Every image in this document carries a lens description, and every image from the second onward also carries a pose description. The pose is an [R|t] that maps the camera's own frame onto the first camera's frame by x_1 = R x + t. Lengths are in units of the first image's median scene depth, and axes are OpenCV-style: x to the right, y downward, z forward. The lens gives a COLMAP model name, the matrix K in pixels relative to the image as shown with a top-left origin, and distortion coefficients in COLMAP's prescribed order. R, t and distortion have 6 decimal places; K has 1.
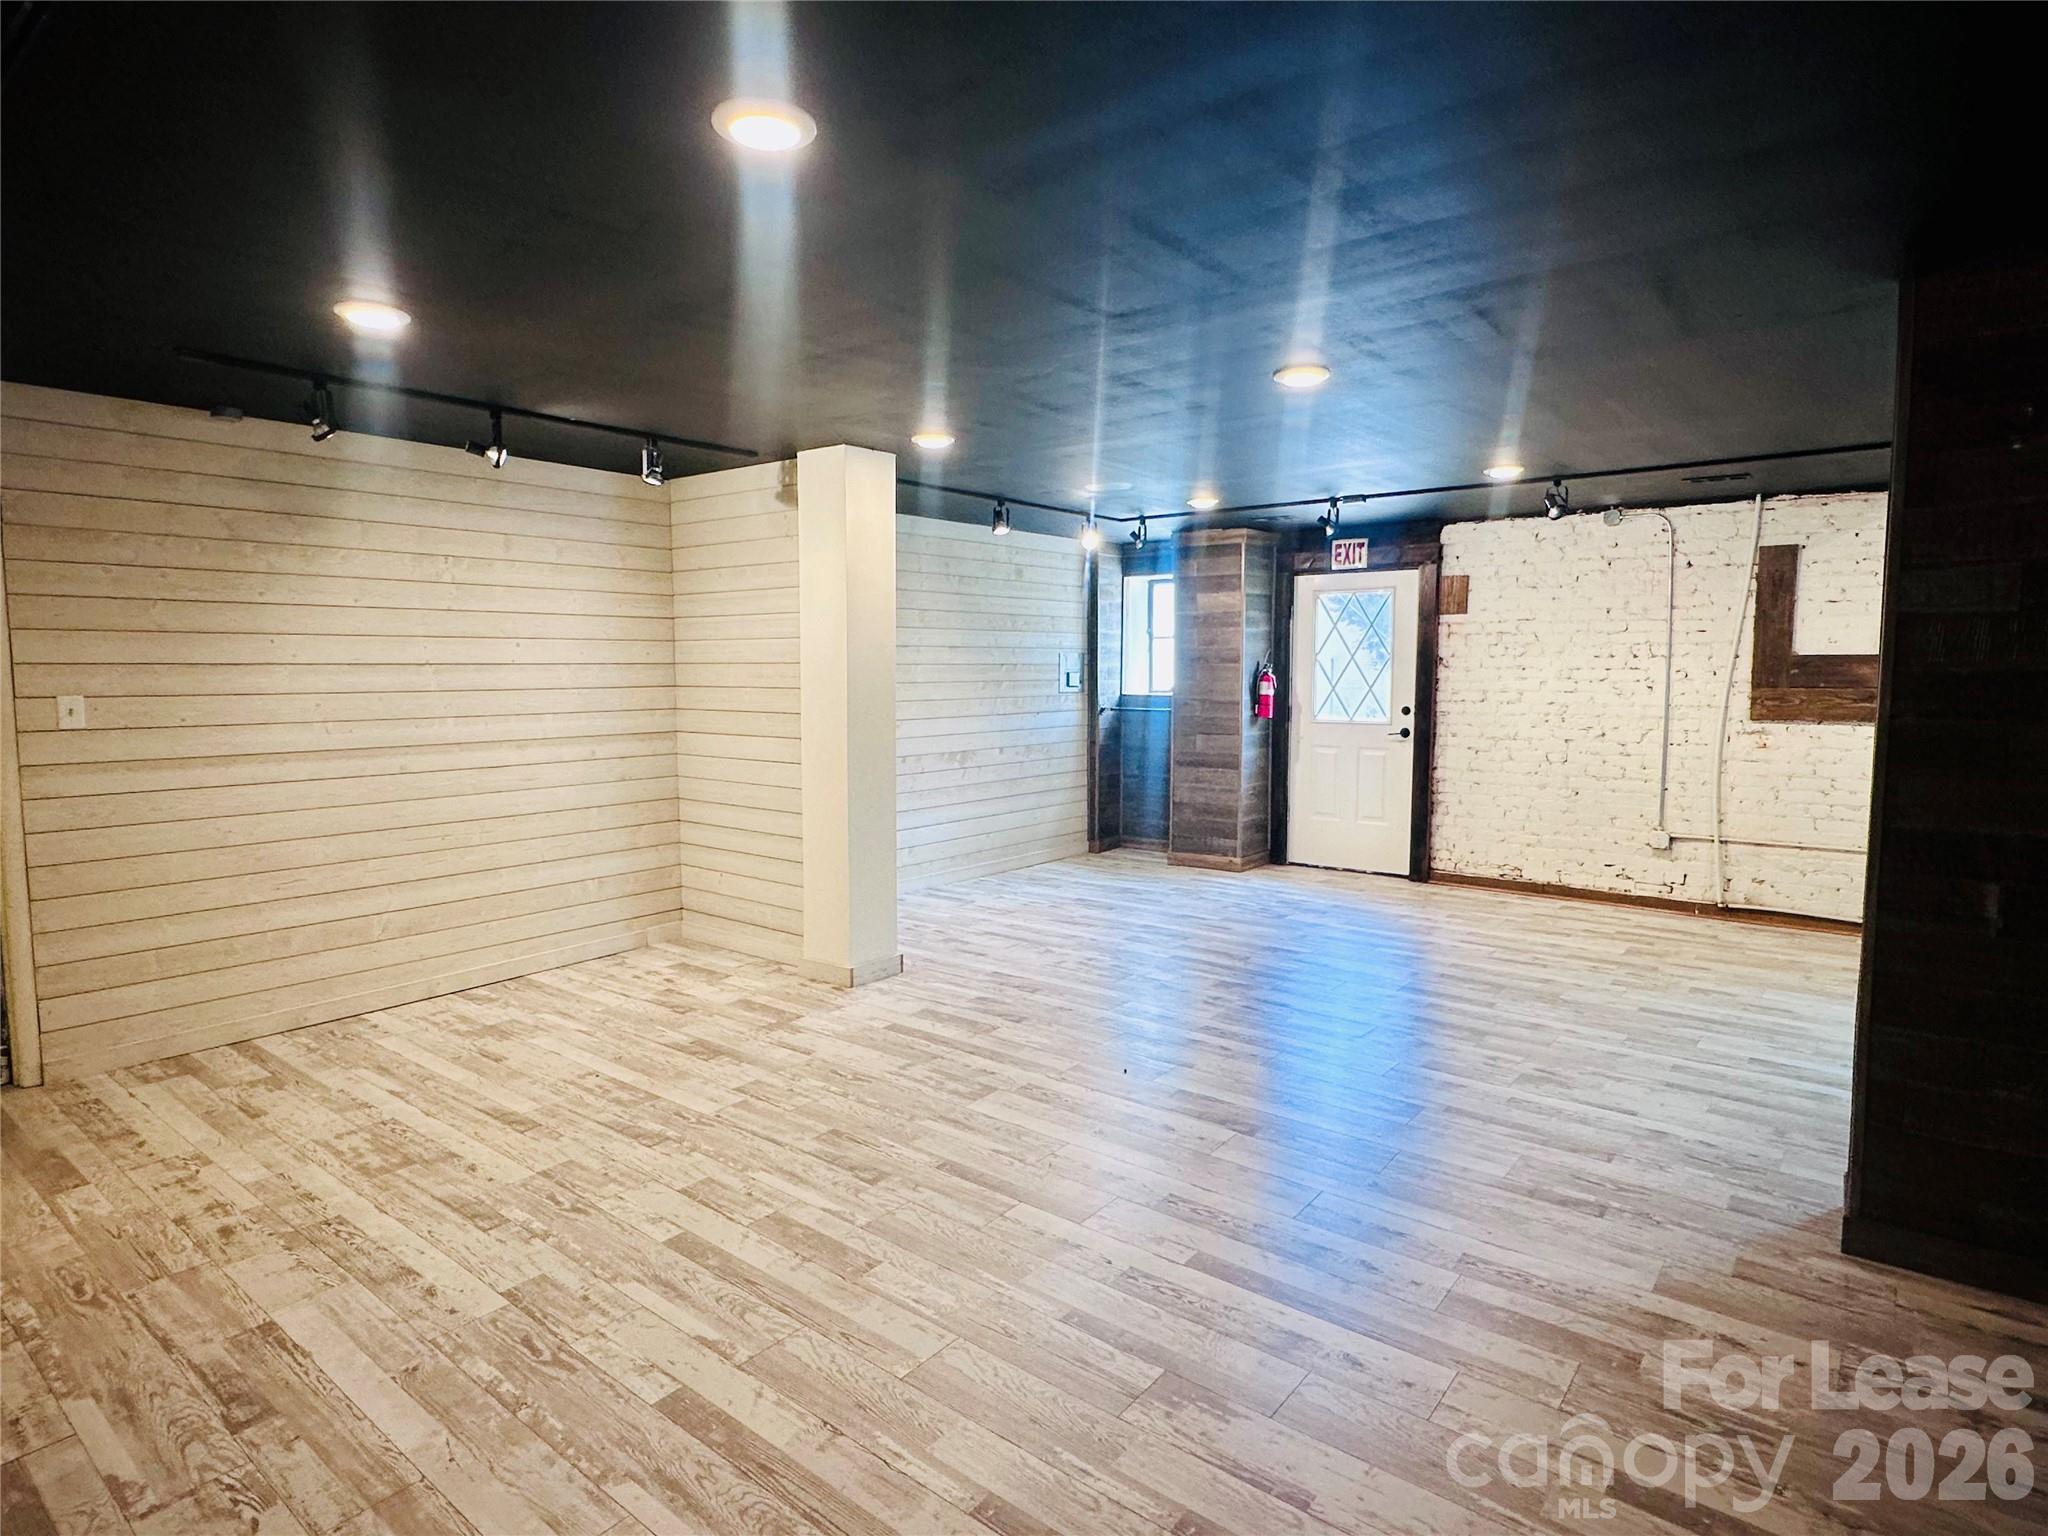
lens RADIAL K [[1135.9, 0, 1016.8], [0, 1135.9, 764.3], [0, 0, 1]] dist [-0.001640, 0.000787]
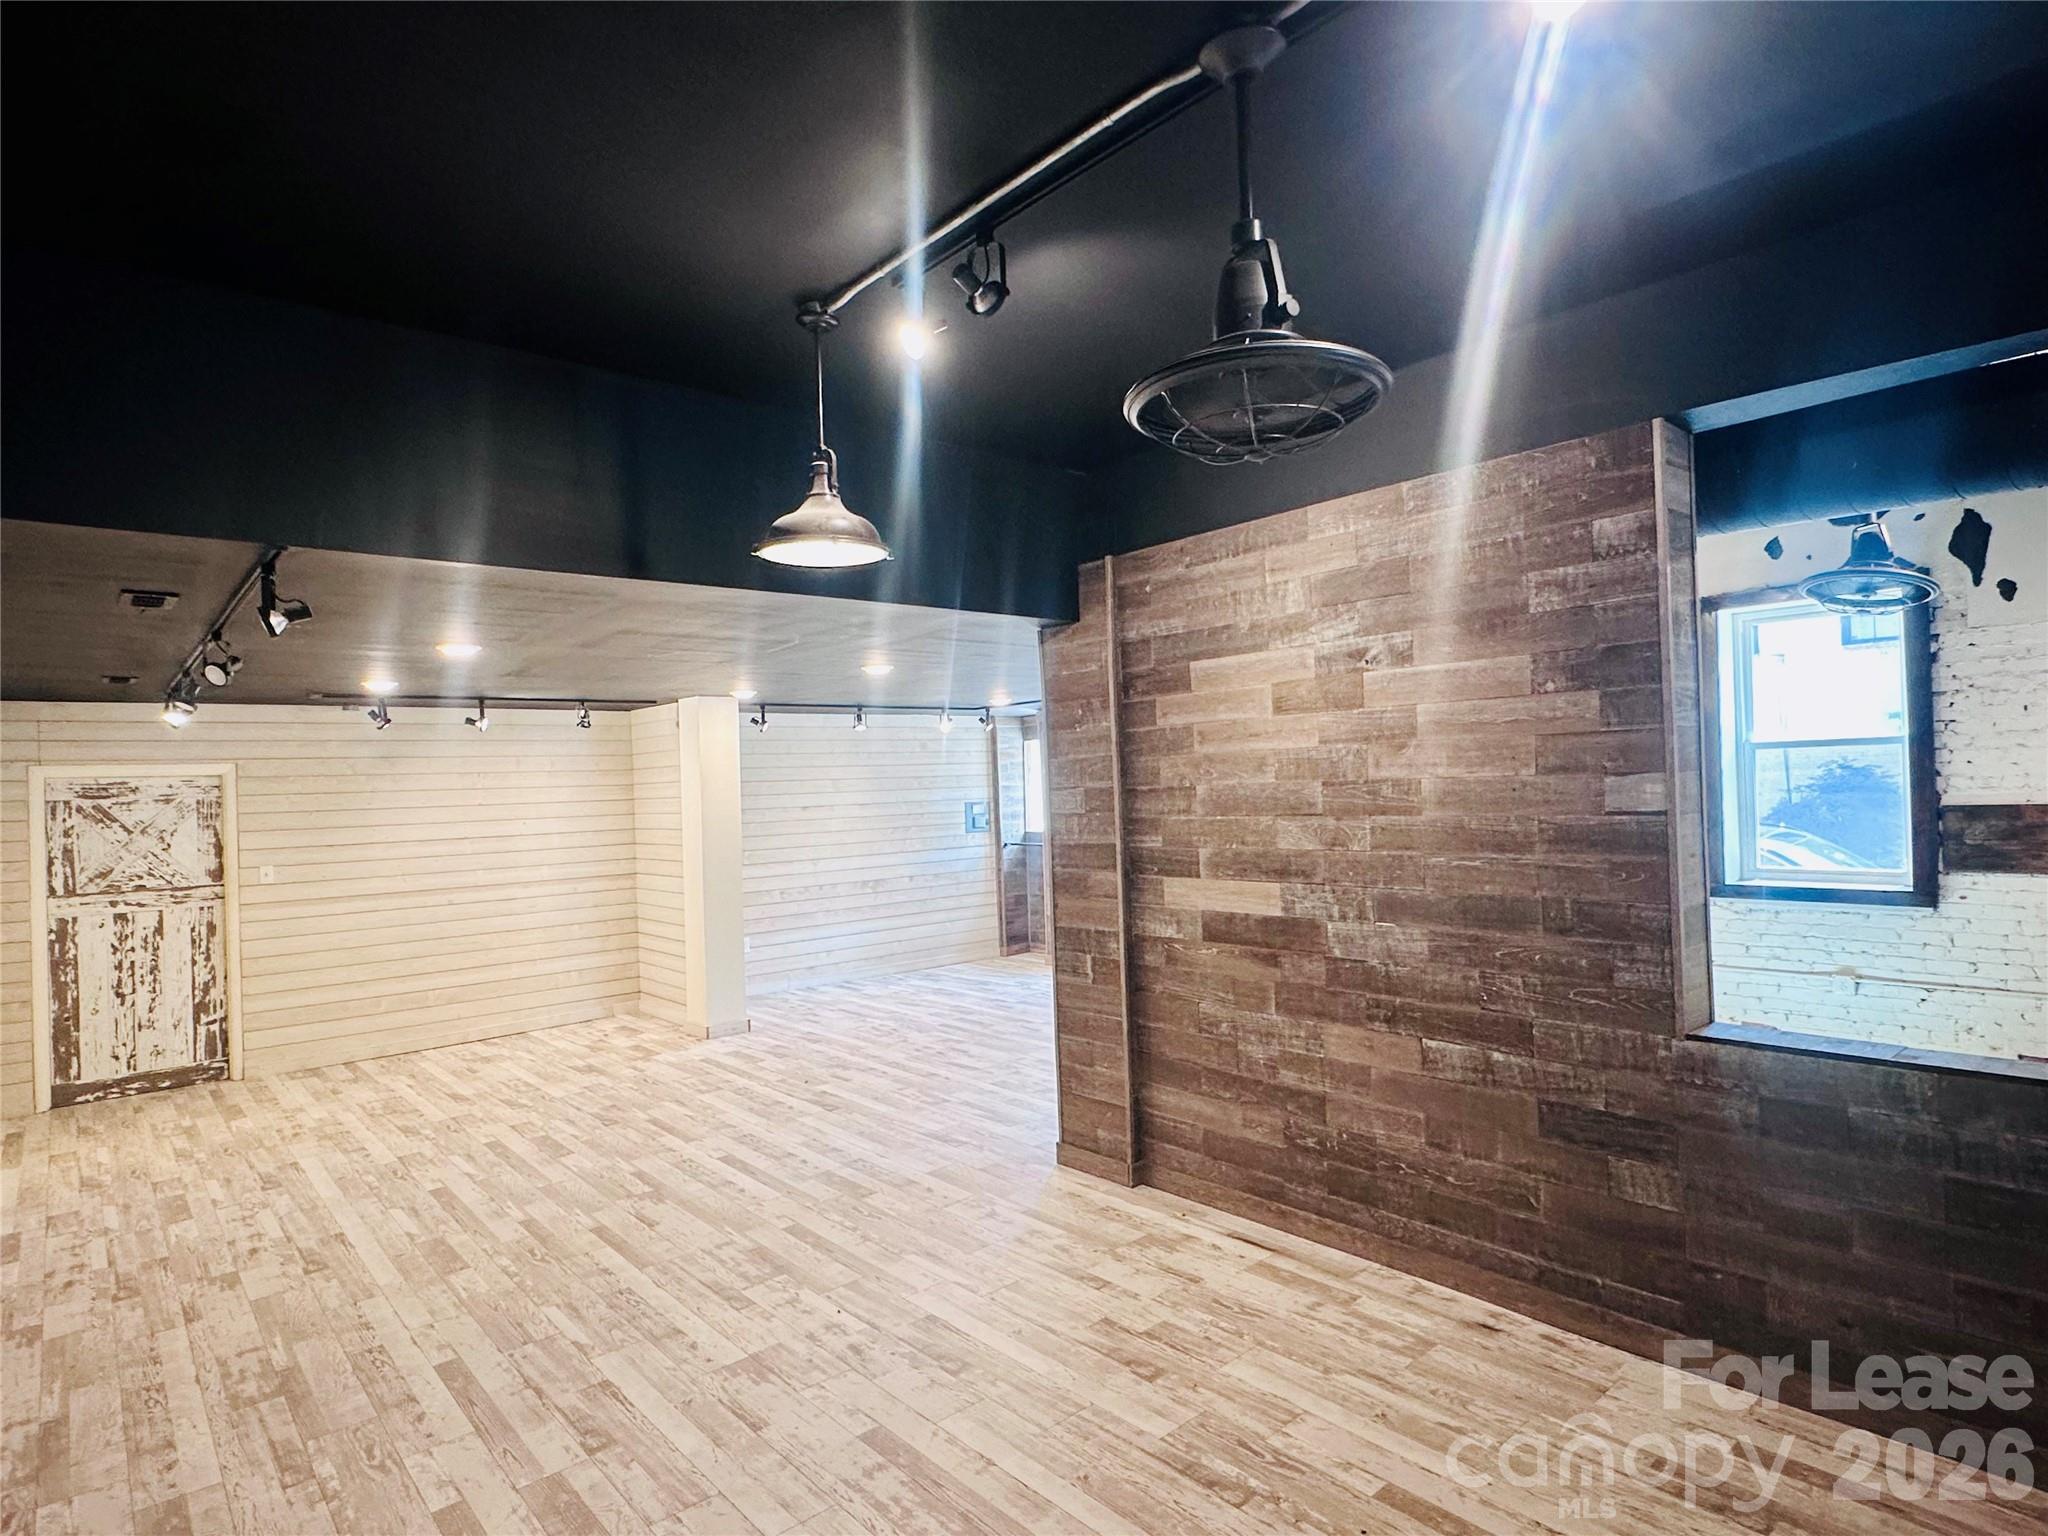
lens RADIAL K [[1135.9, 0, 1016.8], [0, 1135.9, 764.3], [0, 0, 1]] dist [-0.001640, 0.000787]
pose [[0.982282, -0.035528, -0.184010, 0.579882], [0.016993, 0.994707, -0.101342, -0.013339], [0.186636, 0.096420, 0.977686, -0.486422]]
